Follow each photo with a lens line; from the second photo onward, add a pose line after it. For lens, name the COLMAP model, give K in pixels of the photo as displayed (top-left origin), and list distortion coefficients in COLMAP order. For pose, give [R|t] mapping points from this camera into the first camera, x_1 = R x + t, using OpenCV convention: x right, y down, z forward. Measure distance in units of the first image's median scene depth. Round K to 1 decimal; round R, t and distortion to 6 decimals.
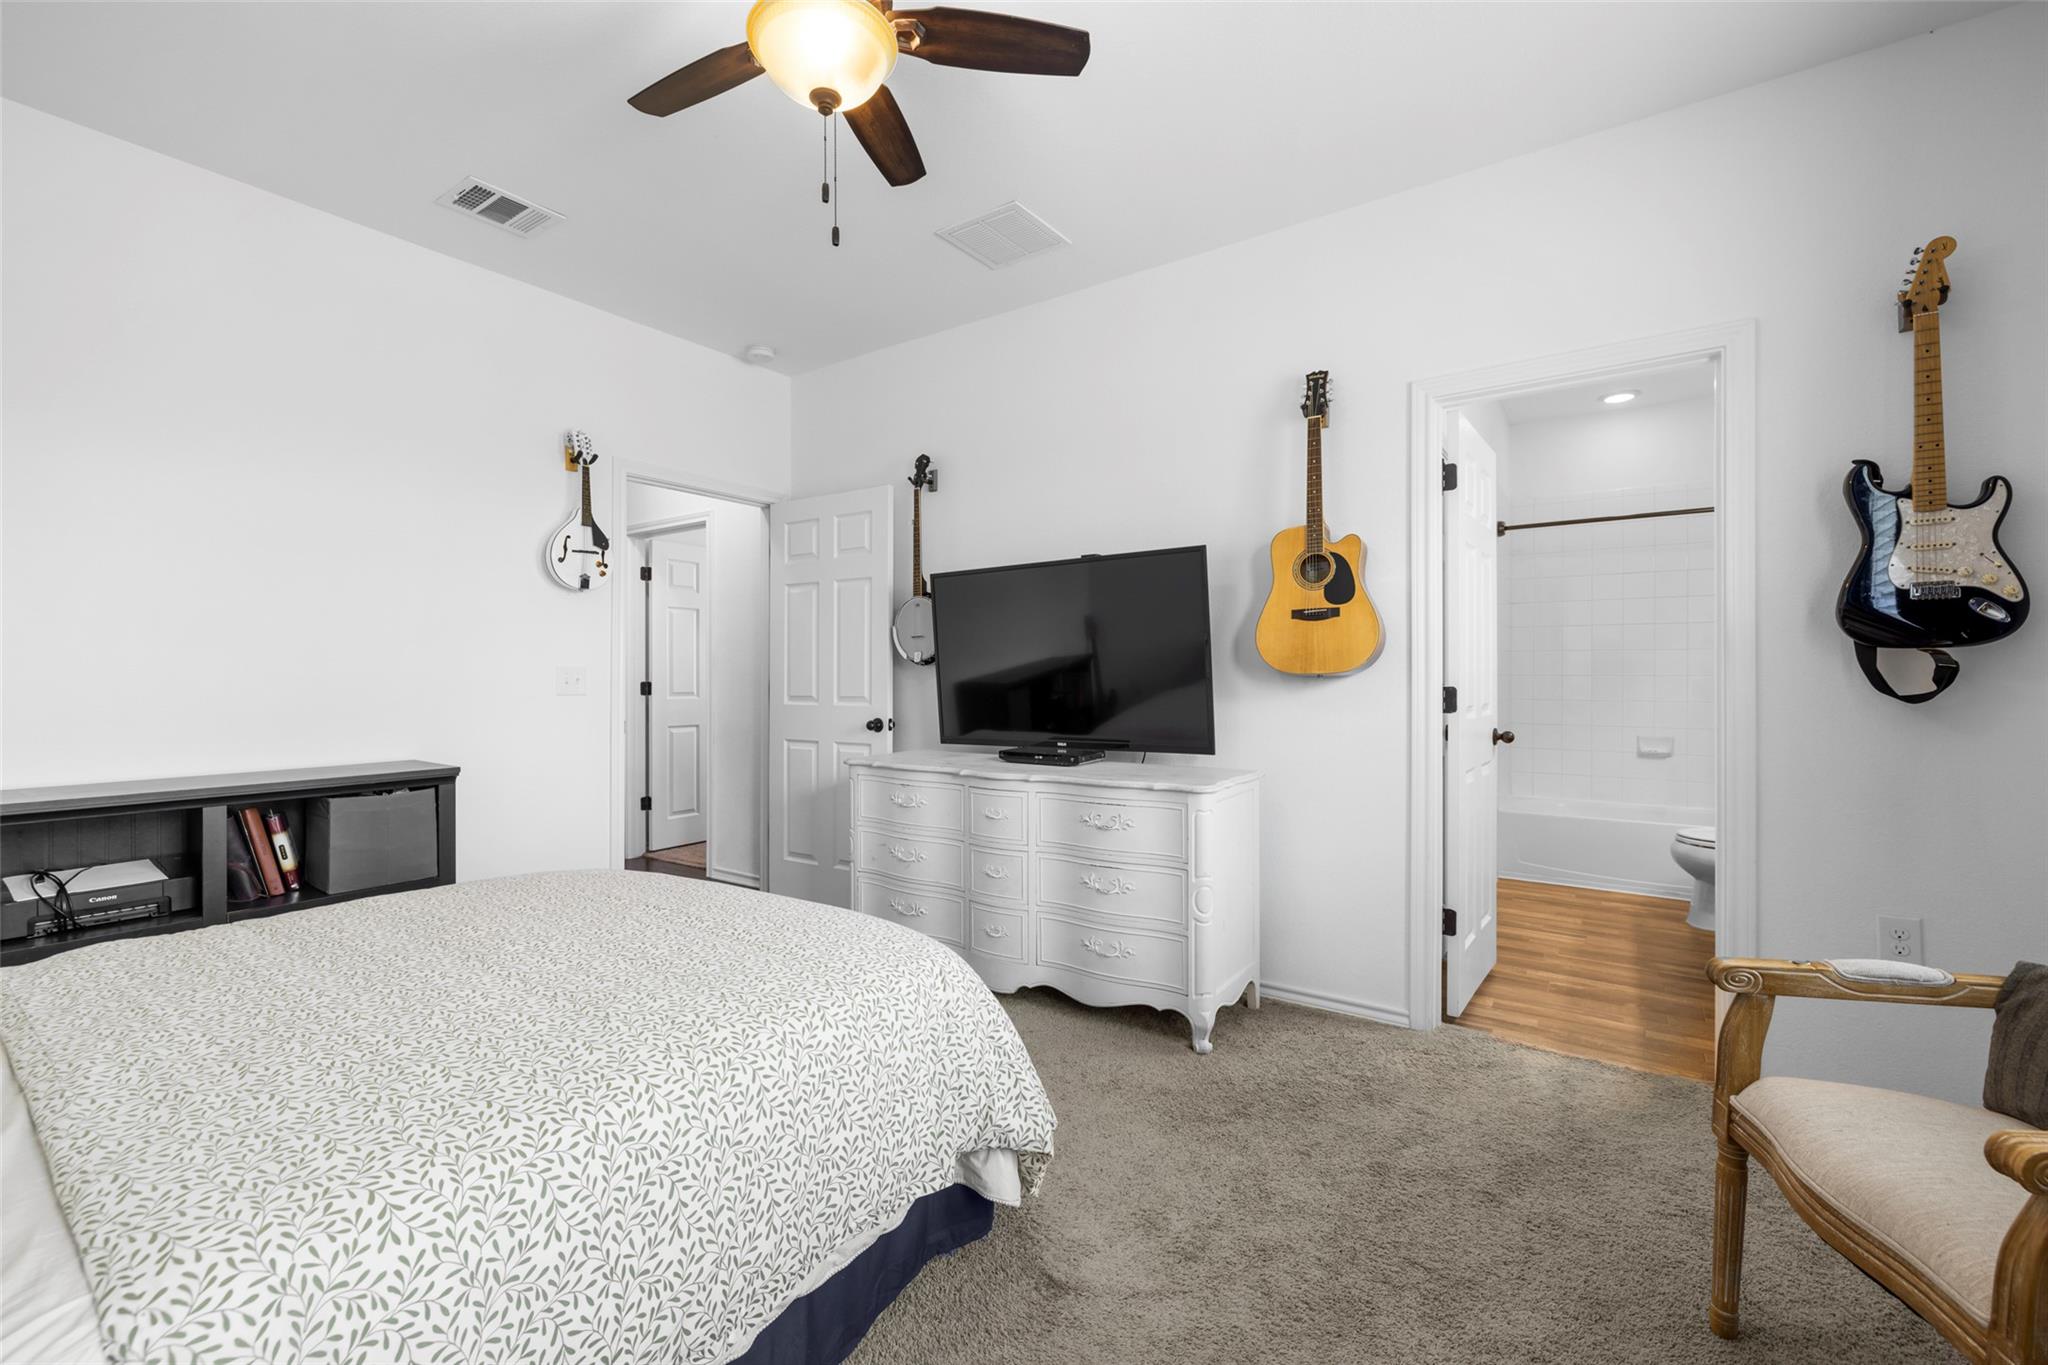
lens RADIAL K [[856.0, 0, 1026.3], [0, 856.0, 678.1], [0, 0, 1]] dist [0.000330, 0.000135]
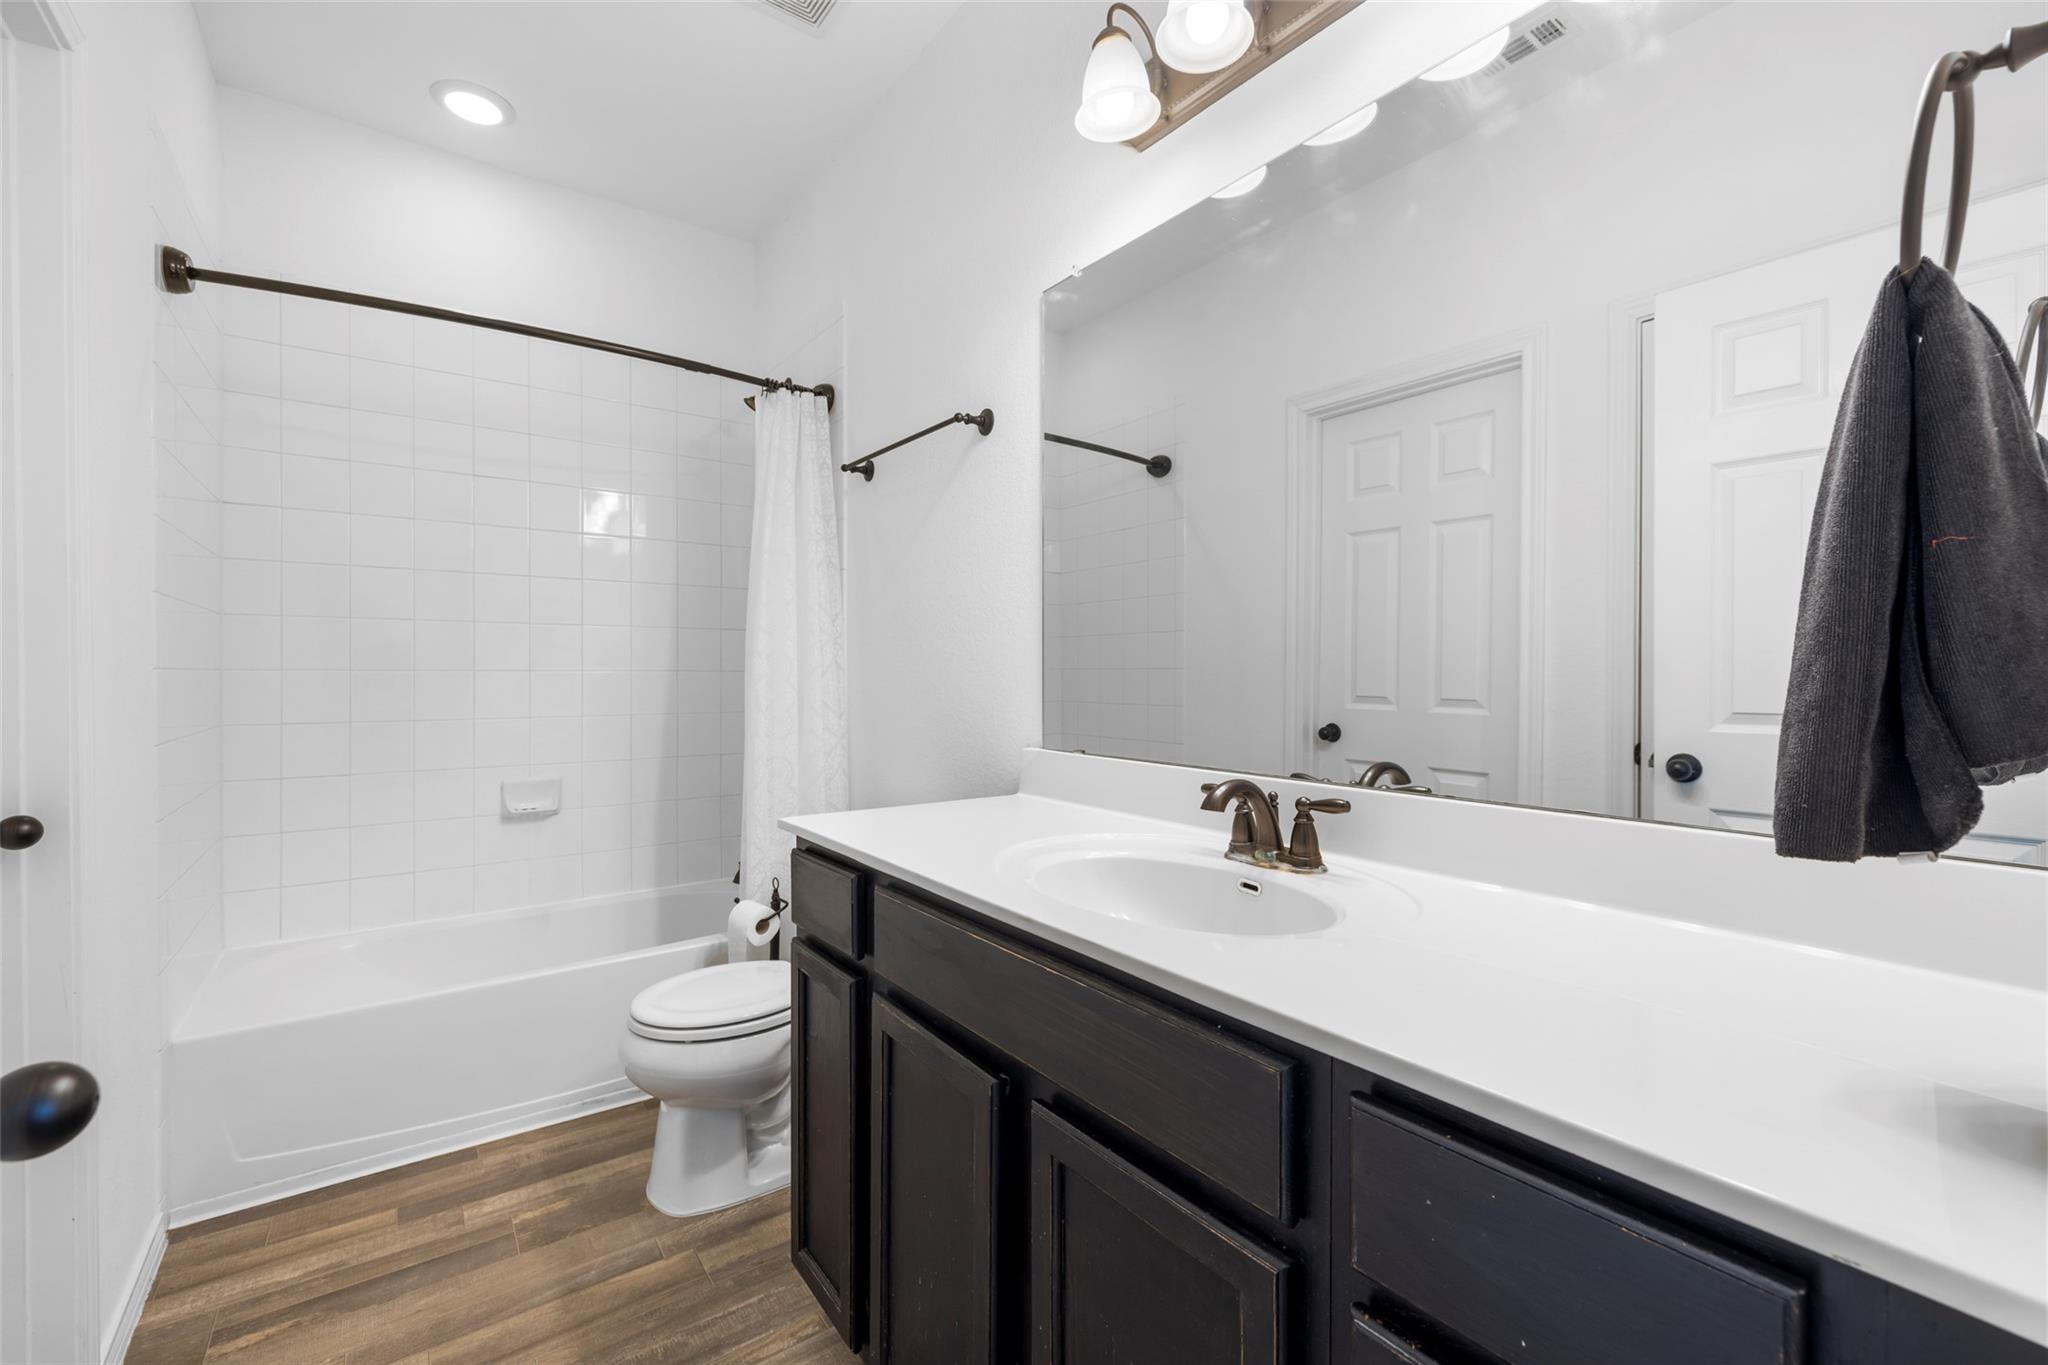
lens RADIAL K [[856.0, 0, 1019.2], [0, 856.0, 689.3], [0, 0, 1]] dist [0.000330, 0.000135]
pose [[0.323559, -0.009885, 0.946156, 0.319518], [-0.006855, 0.999895, 0.012791, 0.000095], [-0.946183, -0.010624, 0.323457, 0.532159]]
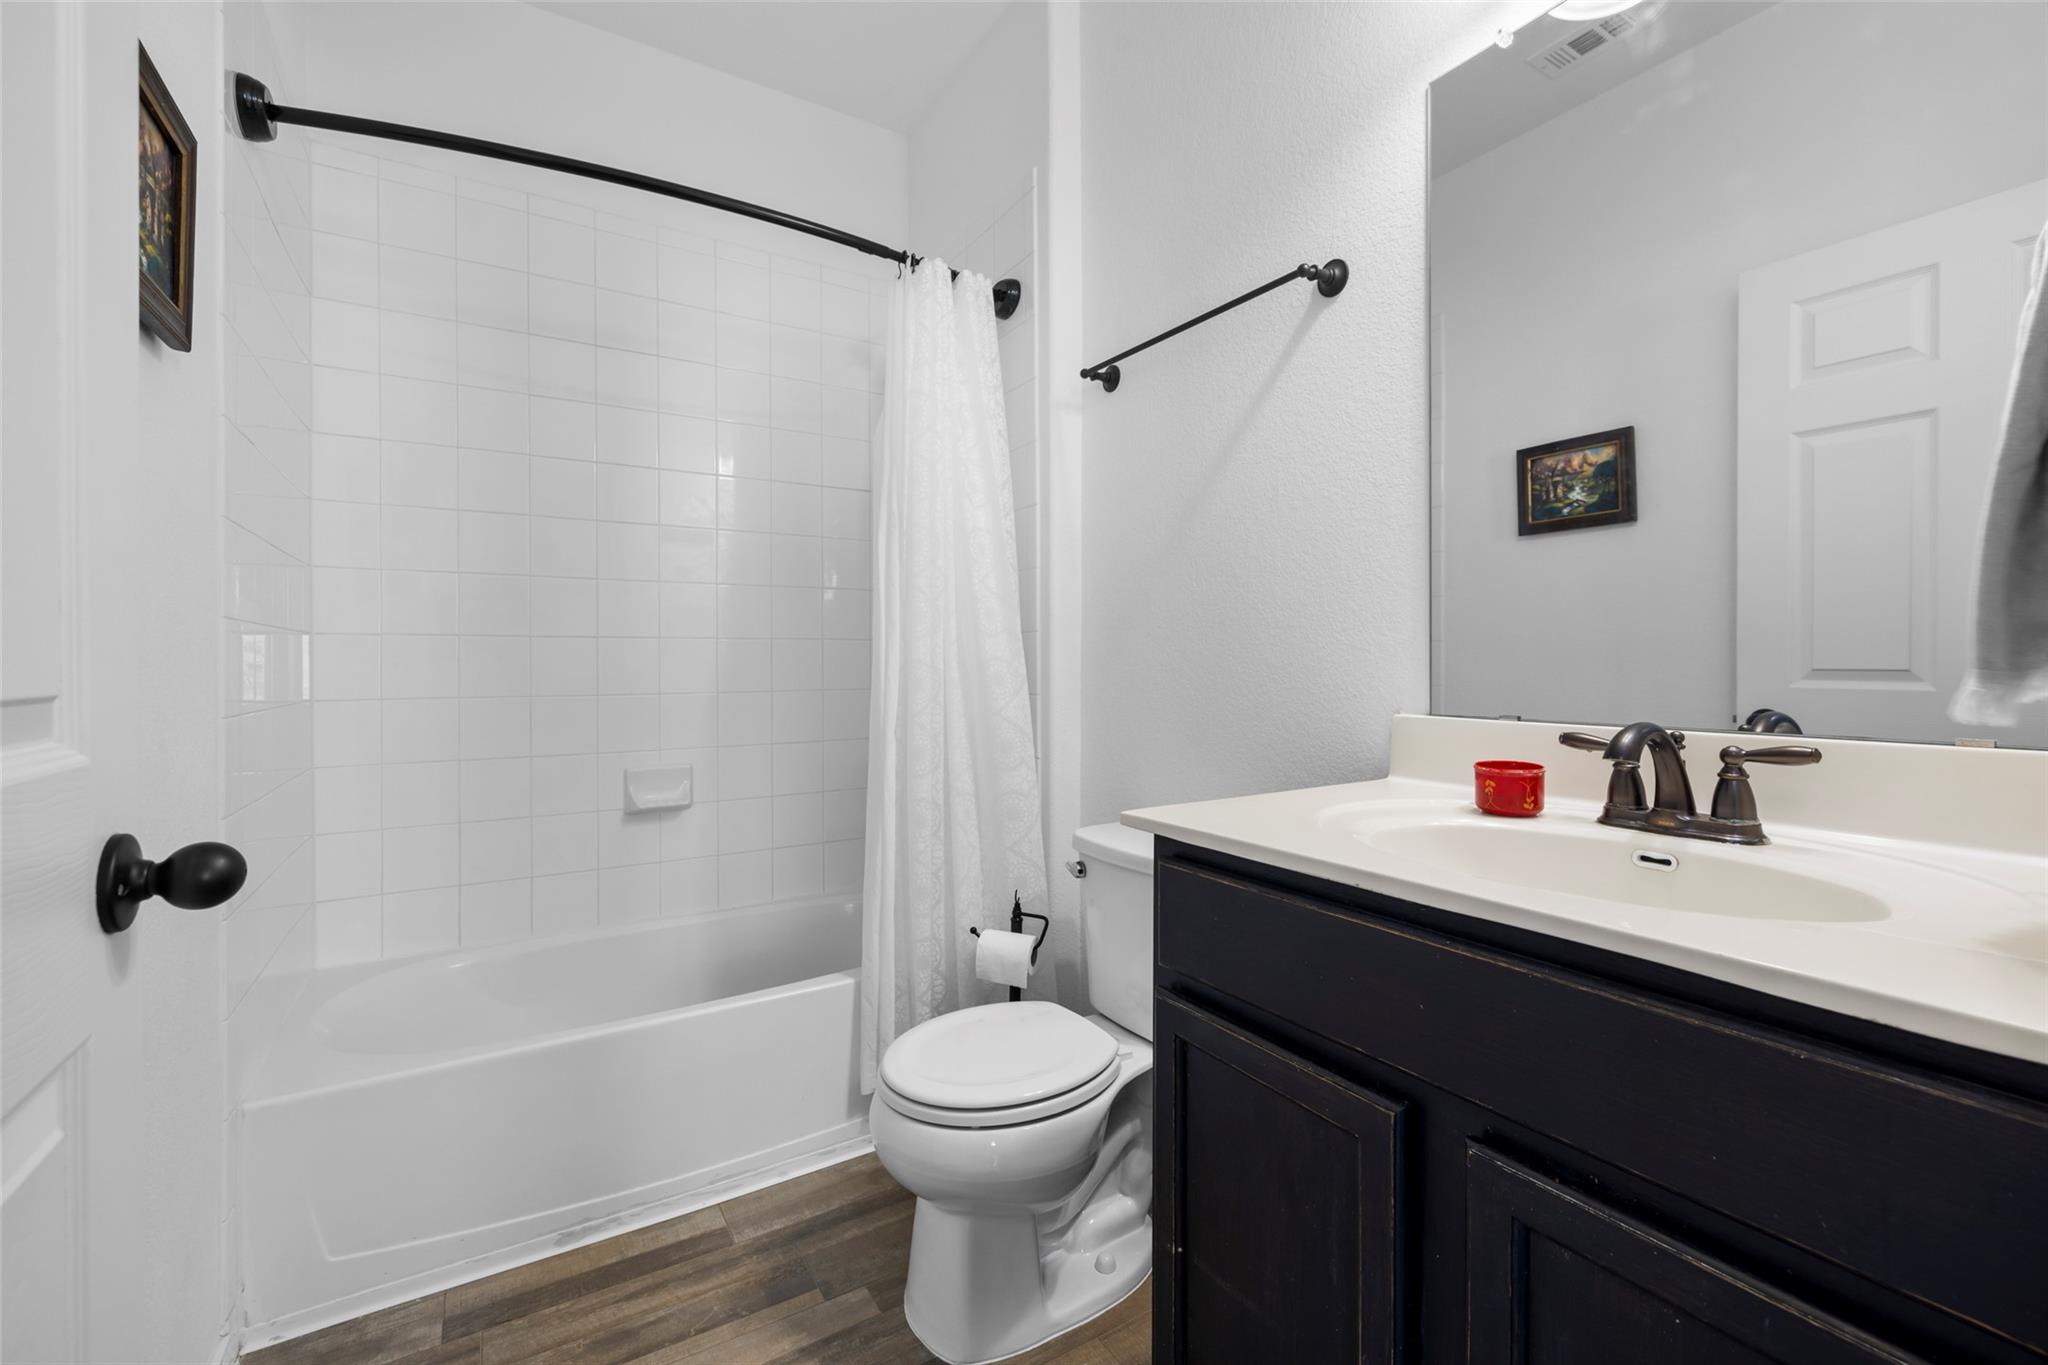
lens RADIAL K [[856.0, 0, 1038.2], [0, 856.0, 665.0], [0, 0, 1]] dist [0.000330, 0.000135]
pose [[0.359912, 0.003288, 0.932980, 0.364545], [0.005935, 0.999965, -0.005814, 0.012305], [-0.932967, 0.007629, 0.359880, 0.634144]]
